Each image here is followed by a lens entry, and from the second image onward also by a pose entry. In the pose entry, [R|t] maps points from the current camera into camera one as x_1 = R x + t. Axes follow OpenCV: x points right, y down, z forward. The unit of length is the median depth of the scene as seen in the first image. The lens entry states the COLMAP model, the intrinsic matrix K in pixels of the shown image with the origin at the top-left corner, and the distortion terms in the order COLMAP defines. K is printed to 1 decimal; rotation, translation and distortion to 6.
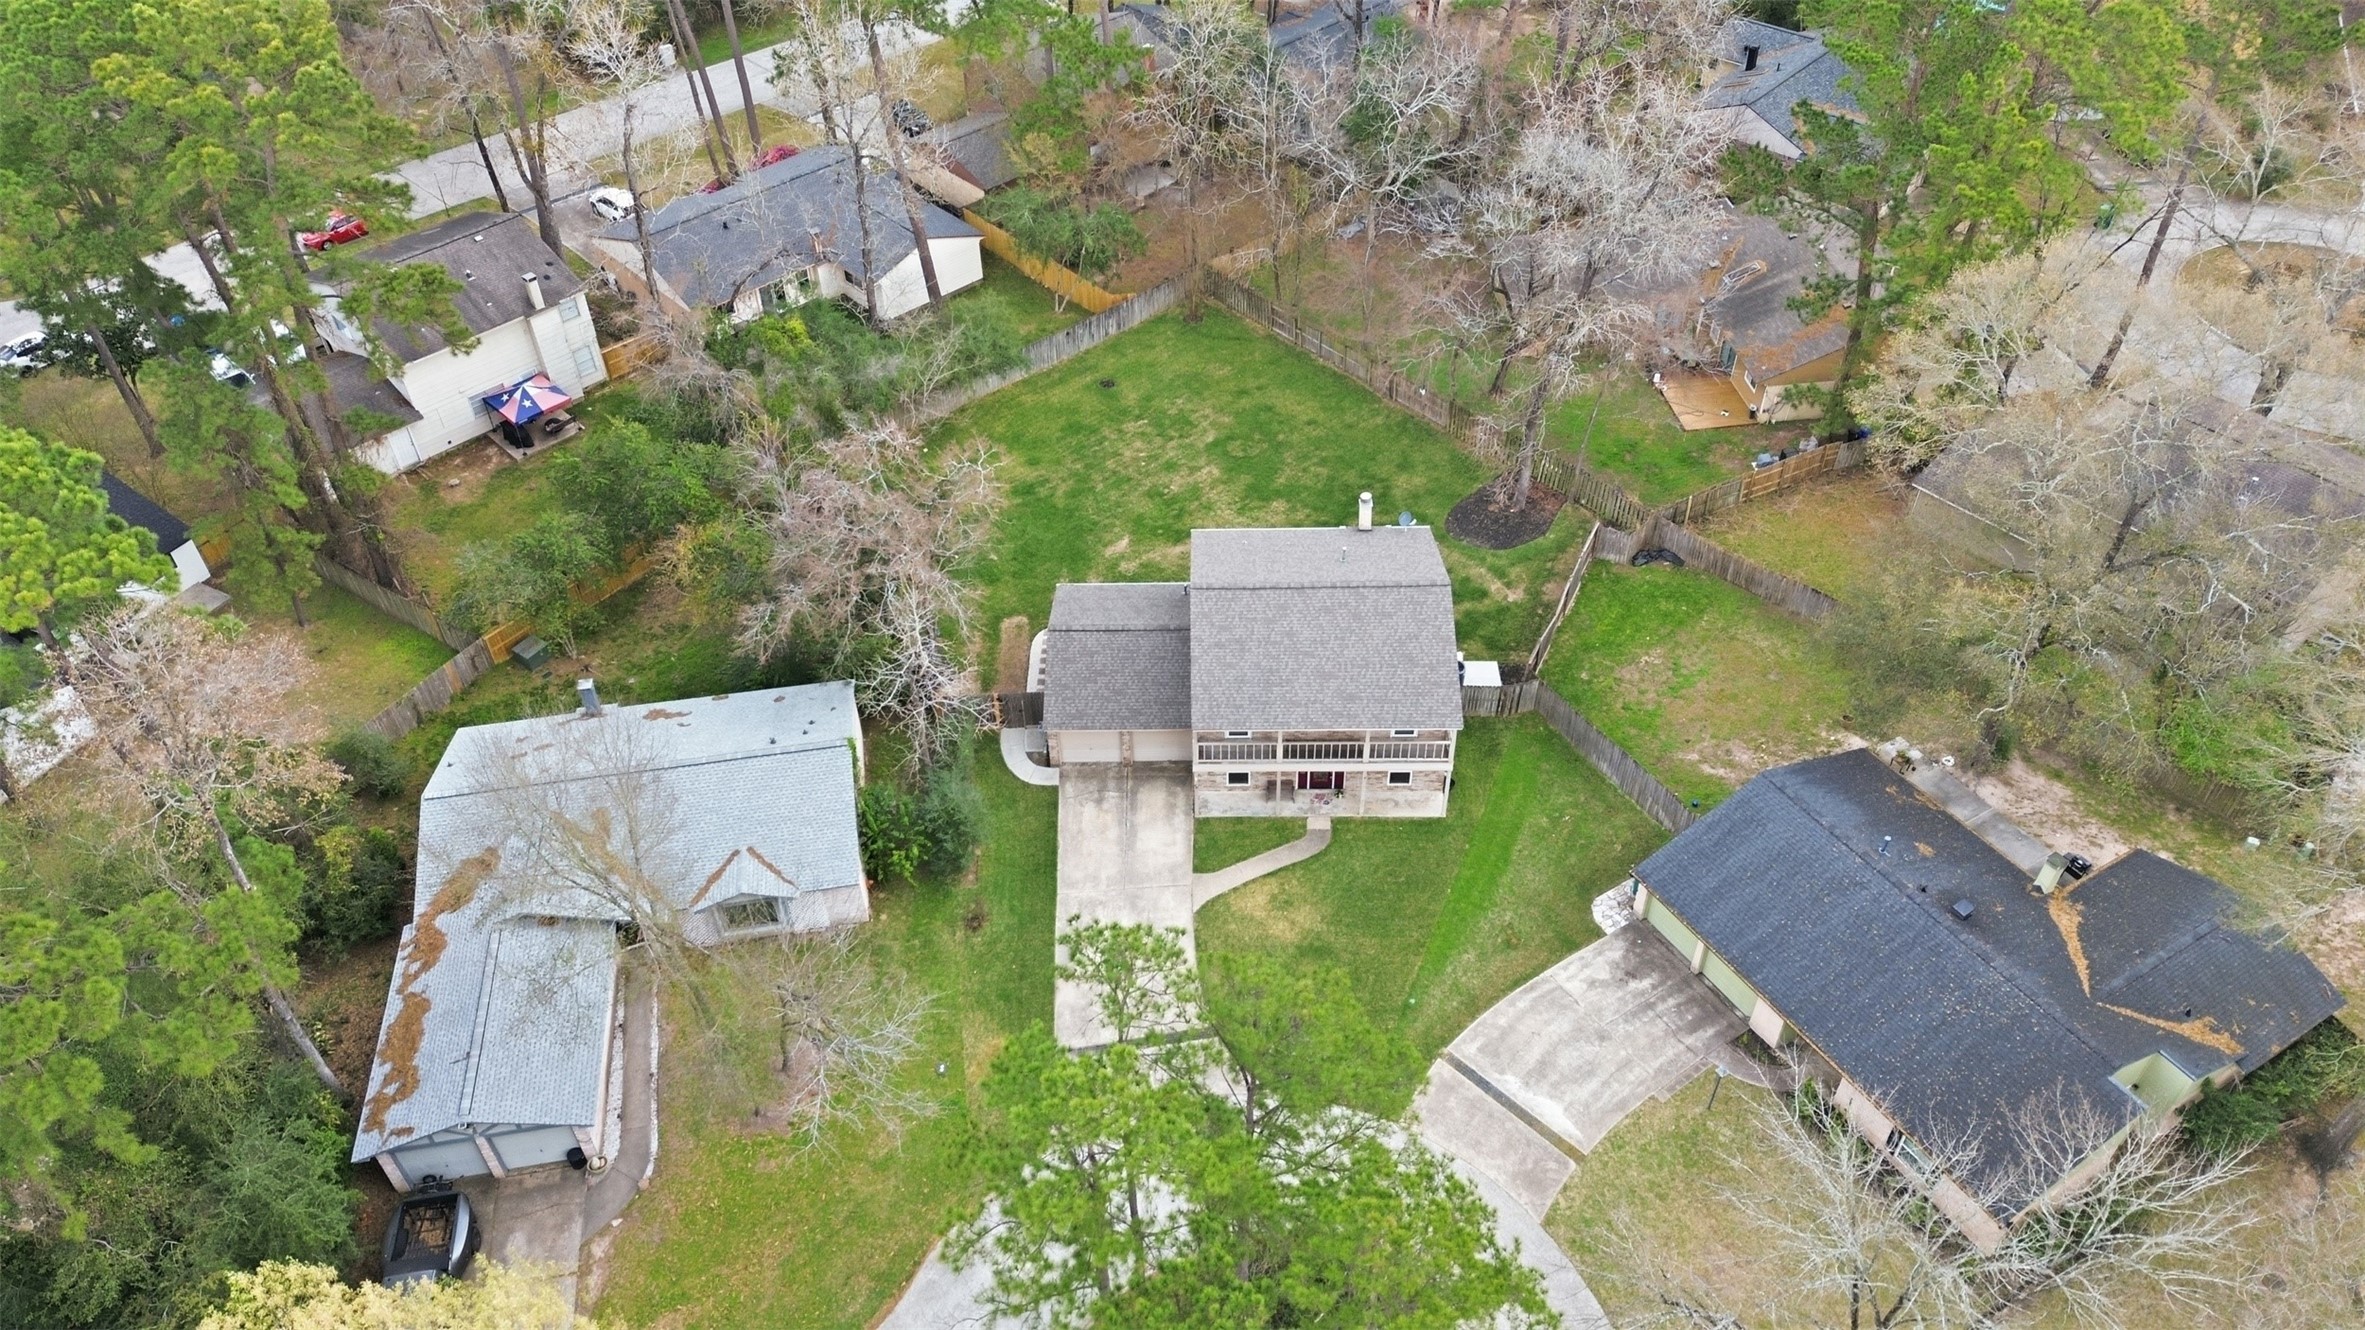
lens RADIAL K [[1545.3, 0, 1185.8], [0, 1545.3, 659.7], [0, 0, 1]] dist [-0.006990, -0.001038]
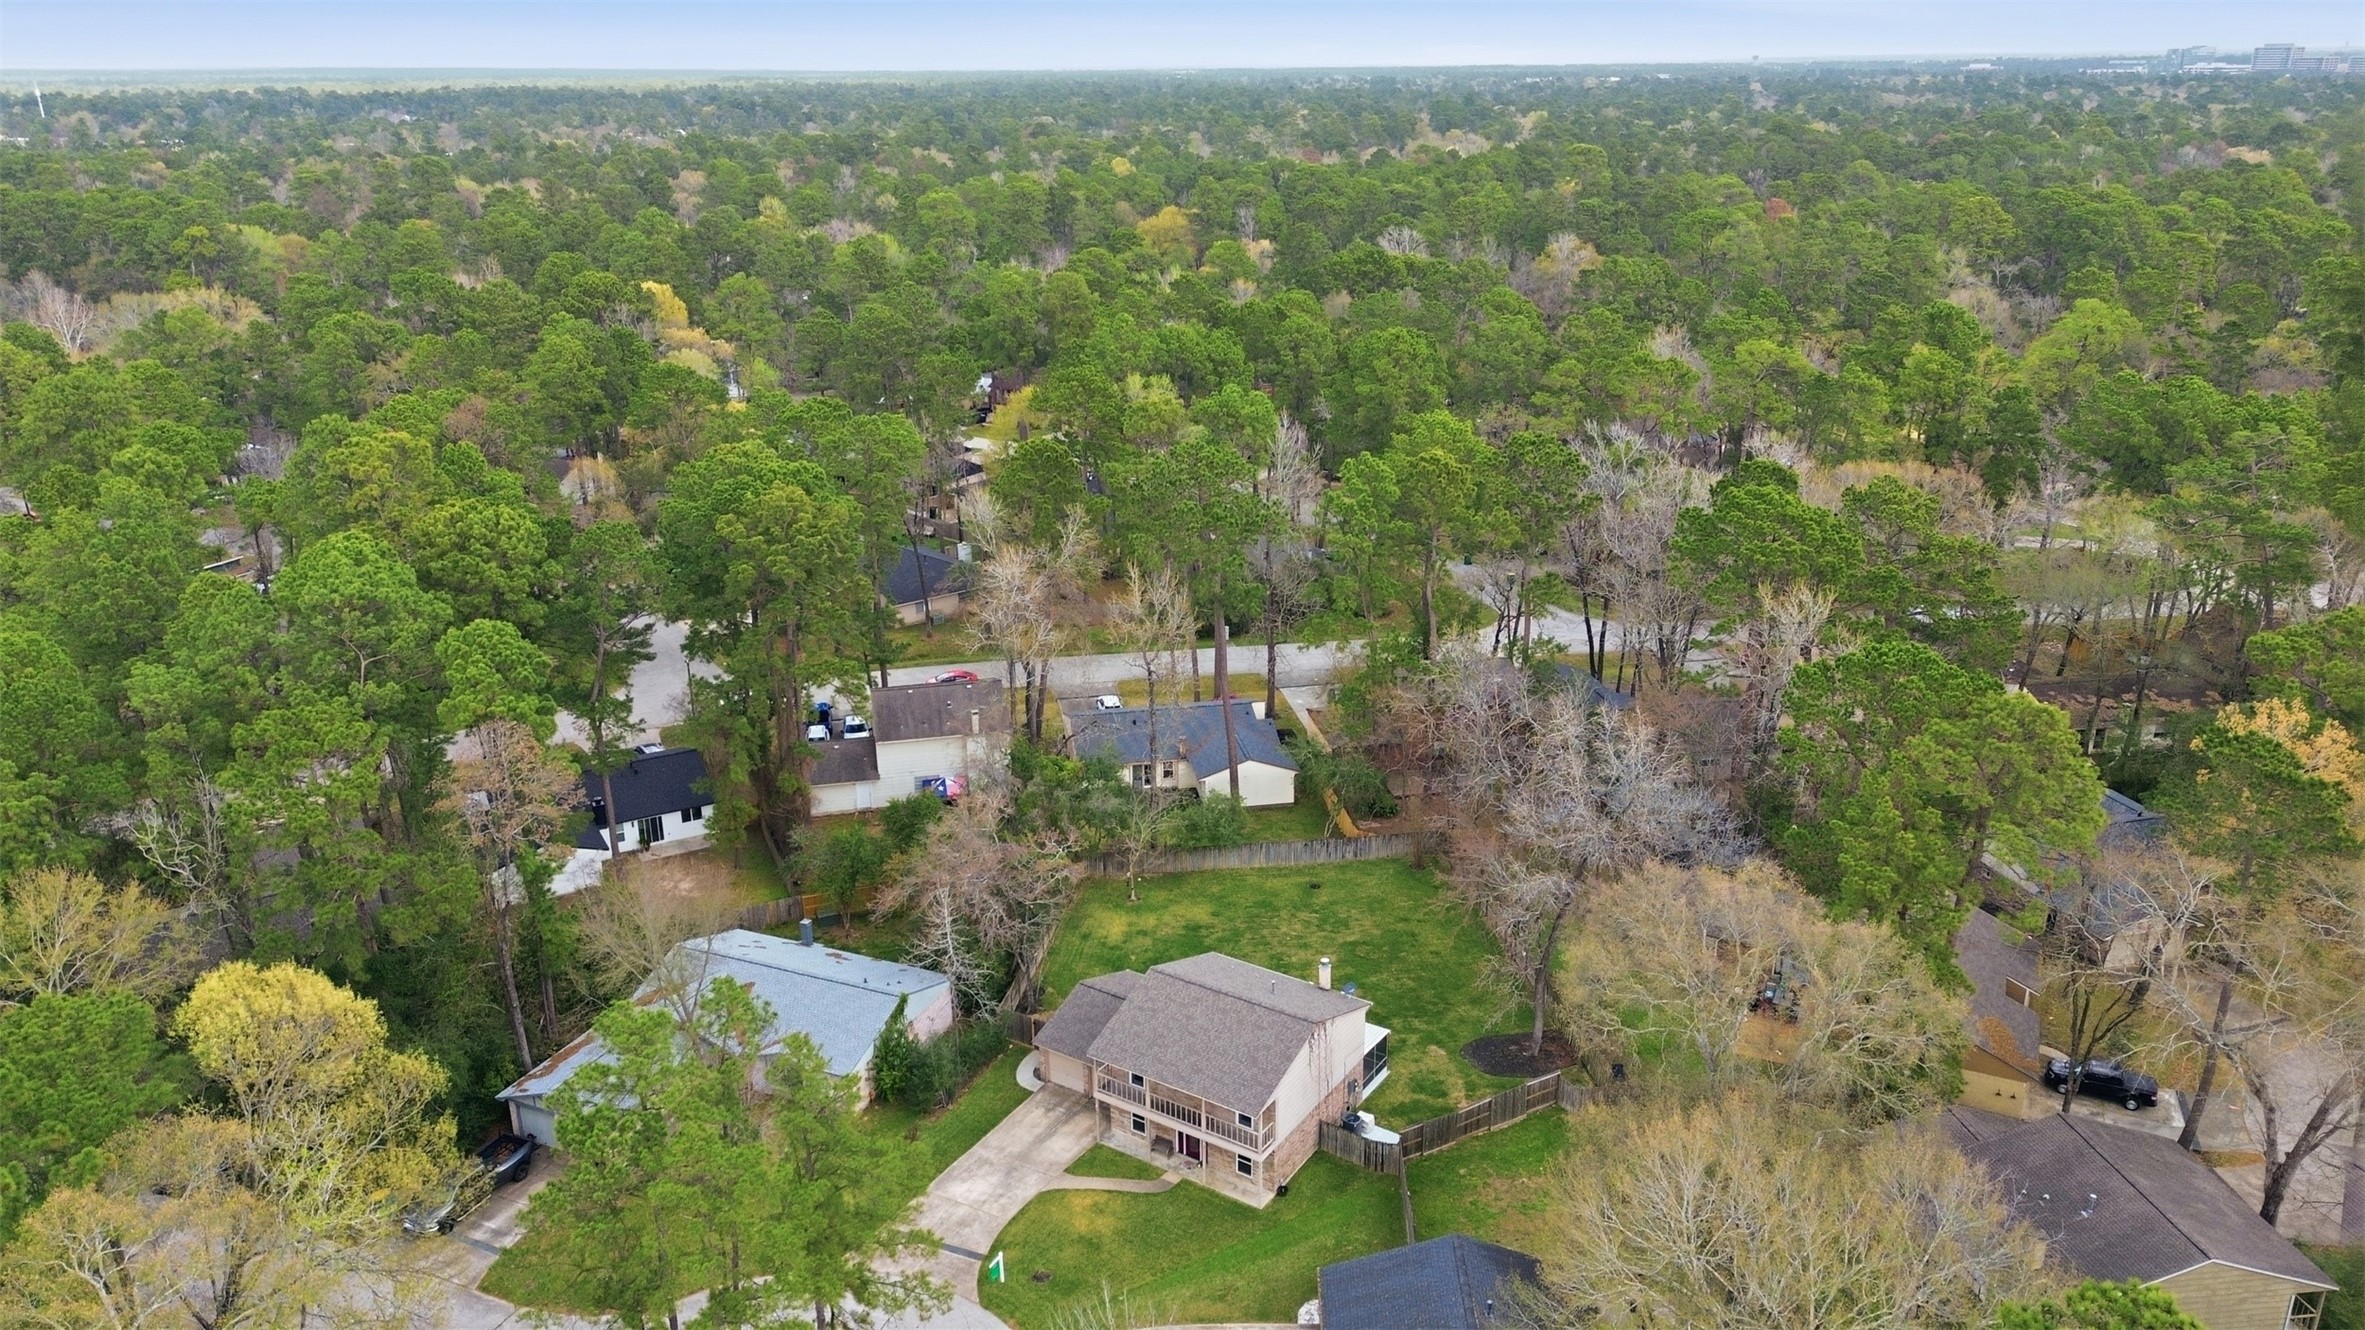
lens RADIAL K [[1545.3, 0, 1177.8], [0, 1545.3, 663.6], [0, 0, 1]] dist [-0.006990, -0.001038]
pose [[0.846547, 0.193864, -0.495757, 0.626910], [-0.376766, 0.876124, -0.300755, 0.114495], [0.376039, 0.441388, 0.814722, -0.205536]]
